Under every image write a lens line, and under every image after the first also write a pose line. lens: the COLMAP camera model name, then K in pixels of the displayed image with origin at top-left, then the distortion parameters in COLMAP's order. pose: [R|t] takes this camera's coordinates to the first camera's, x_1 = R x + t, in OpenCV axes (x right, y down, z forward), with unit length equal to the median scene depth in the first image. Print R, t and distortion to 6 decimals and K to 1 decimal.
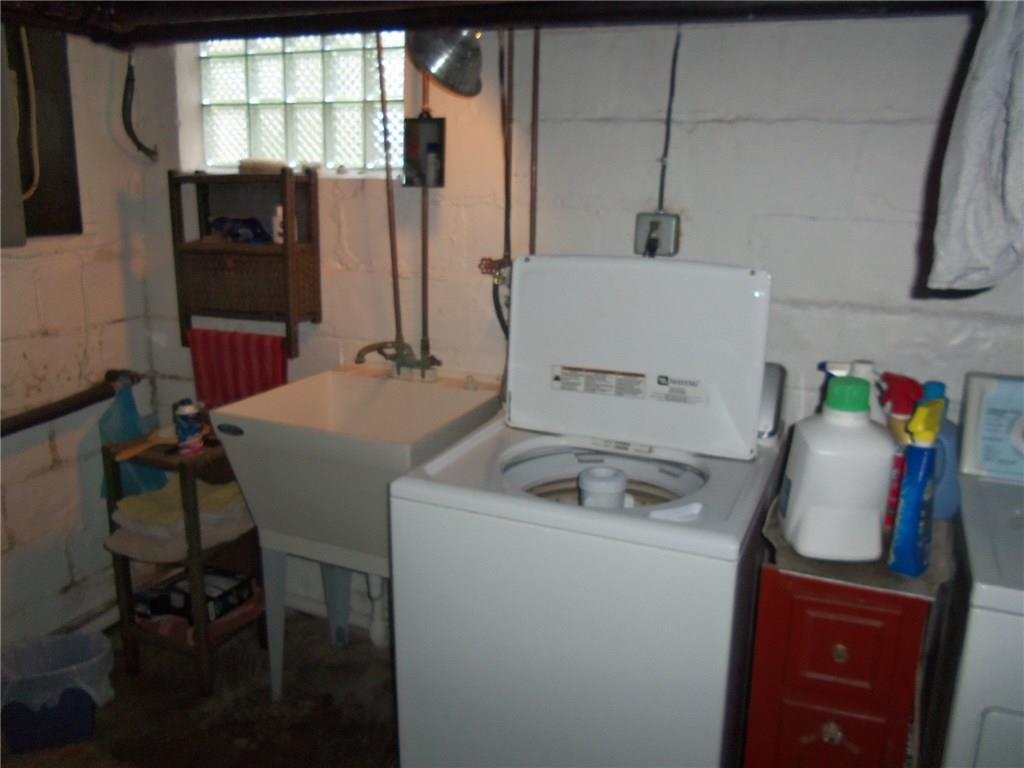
lens RADIAL K [[817.6, 0, 513.2], [0, 817.6, 379.6], [0, 0, 1]] dist [-0.066639, 0.039976]
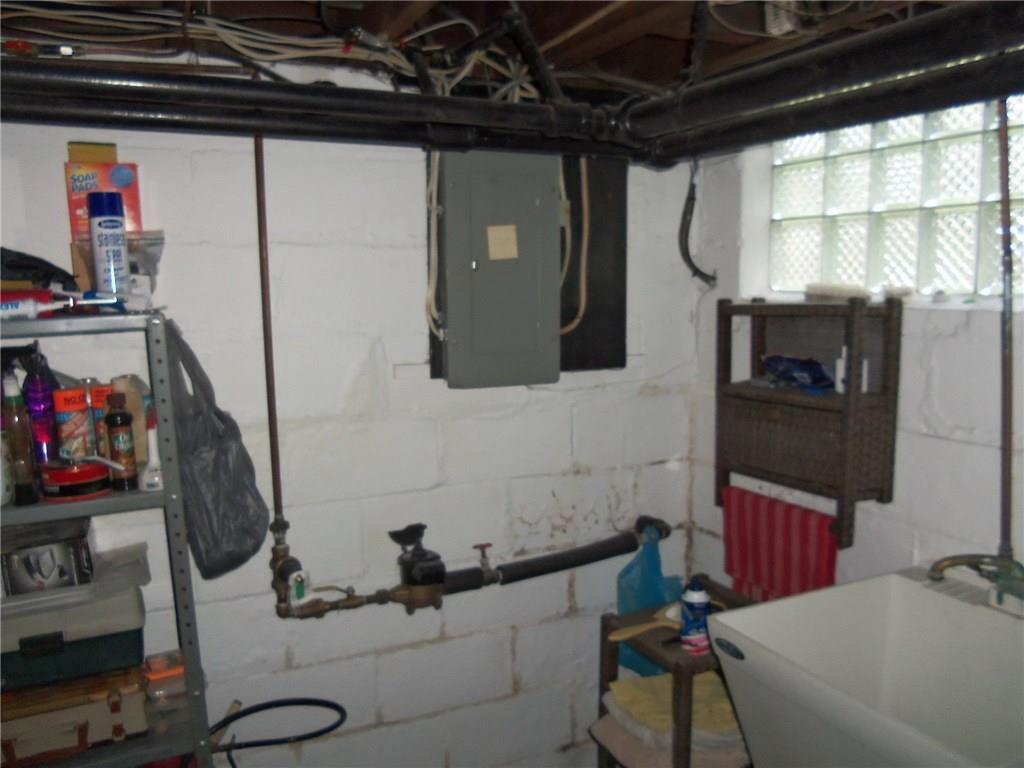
lens RADIAL K [[817.6, 0, 512.5], [0, 817.6, 383.0], [0, 0, 1]] dist [-0.066639, 0.039976]
pose [[0.742330, 0.055075, -0.667767, -0.010154], [-0.133929, 0.988700, -0.067340, -0.083051], [0.656513, 0.139422, 0.741318, 0.225302]]
